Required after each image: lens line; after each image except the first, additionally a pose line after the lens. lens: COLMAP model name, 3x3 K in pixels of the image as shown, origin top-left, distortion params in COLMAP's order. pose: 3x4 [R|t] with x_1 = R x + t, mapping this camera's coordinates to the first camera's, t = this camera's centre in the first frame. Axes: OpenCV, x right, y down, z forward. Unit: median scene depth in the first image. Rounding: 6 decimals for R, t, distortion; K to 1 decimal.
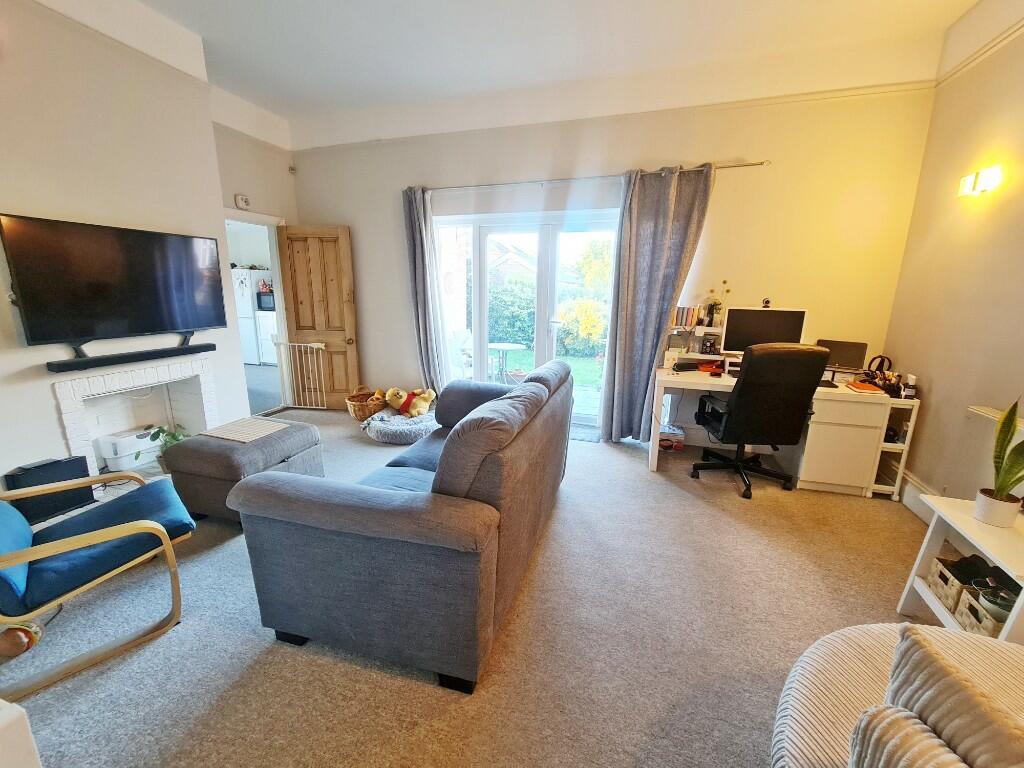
lens RADIAL K [[438.8, 0, 515.8], [0, 438.8, 385.4], [0, 0, 1]] dist [-0.000019, -0.000029]
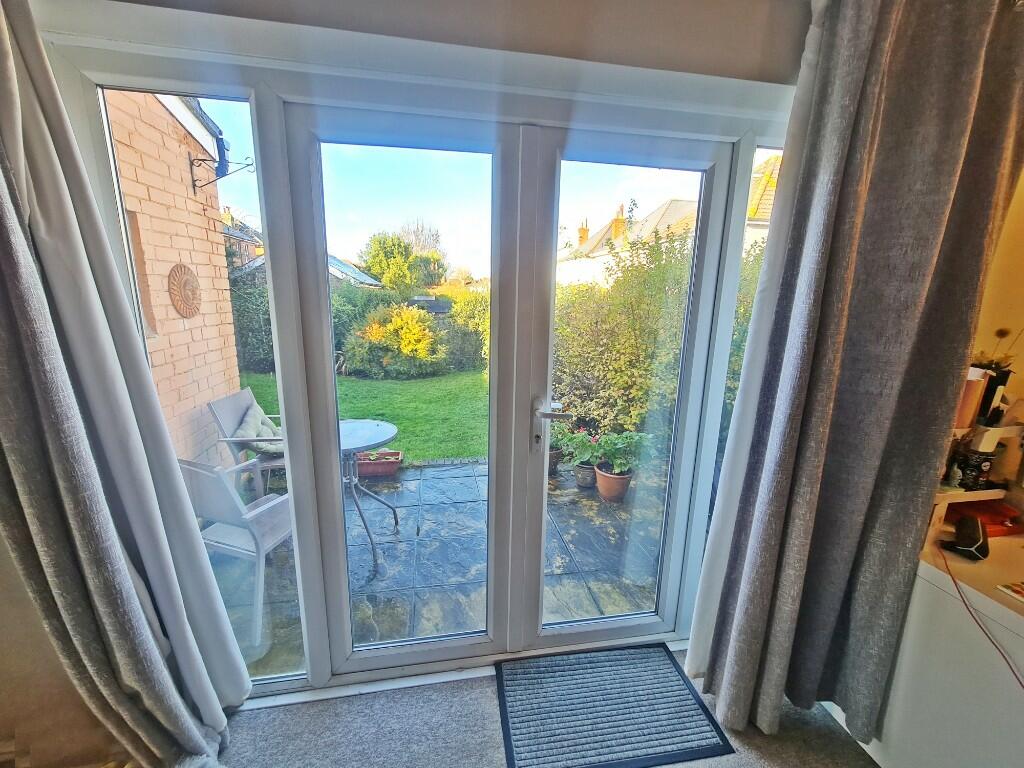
lens RADIAL K [[438.8, 0, 515.8], [0, 438.8, 385.4], [0, 0, 1]] dist [-0.000019, -0.000029]
pose [[0.889230, -0.093260, 0.447853, -0.030189], [0.092163, 0.995447, 0.024297, -0.055085], [-0.448080, 0.019670, 0.893777, 0.209793]]
